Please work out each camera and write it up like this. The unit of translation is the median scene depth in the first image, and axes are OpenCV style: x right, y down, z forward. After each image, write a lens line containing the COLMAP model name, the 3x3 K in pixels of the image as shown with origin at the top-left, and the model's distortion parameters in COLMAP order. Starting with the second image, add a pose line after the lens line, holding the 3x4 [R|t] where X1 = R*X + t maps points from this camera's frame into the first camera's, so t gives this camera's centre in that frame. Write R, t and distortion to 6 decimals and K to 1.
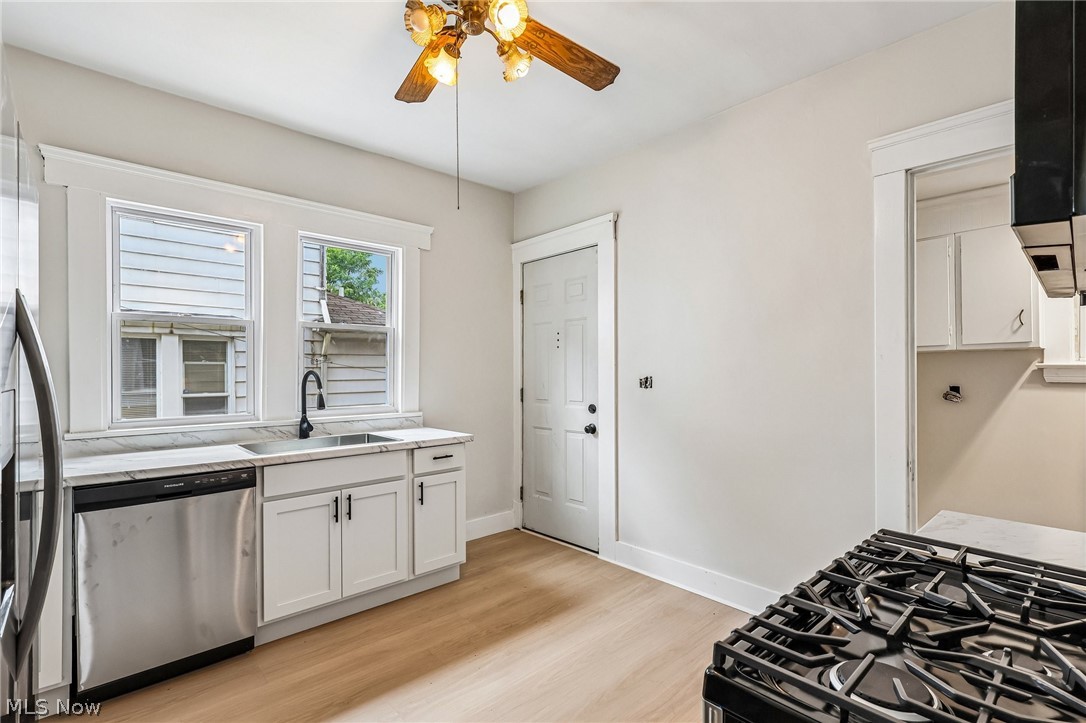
lens RADIAL K [[509.9, 0, 537.3], [0, 509.9, 362.6], [0, 0, 1]] dist [-0.004361, 0.001707]
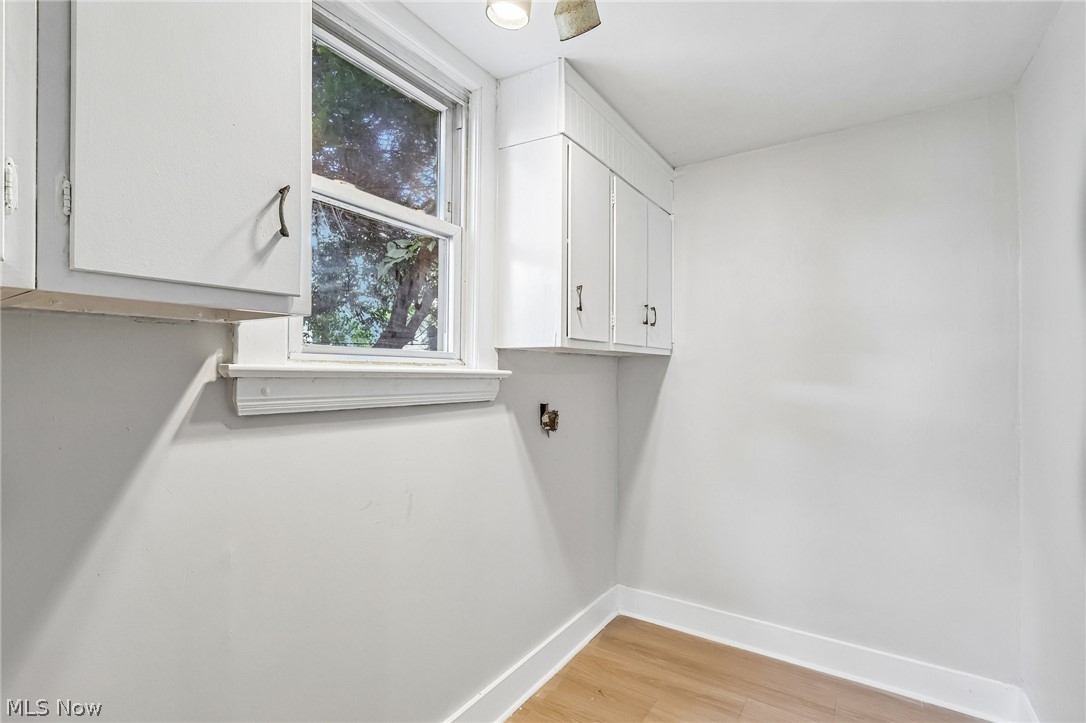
lens RADIAL K [[509.9, 0, 543.0], [0, 509.9, 365.1], [0, 0, 1]] dist [-0.004361, 0.001707]
pose [[-0.247777, 0.010439, 0.968761, 0.590765], [-0.014970, 0.999781, -0.014602, 0.004048], [-0.968701, -0.018120, -0.247567, 0.874759]]
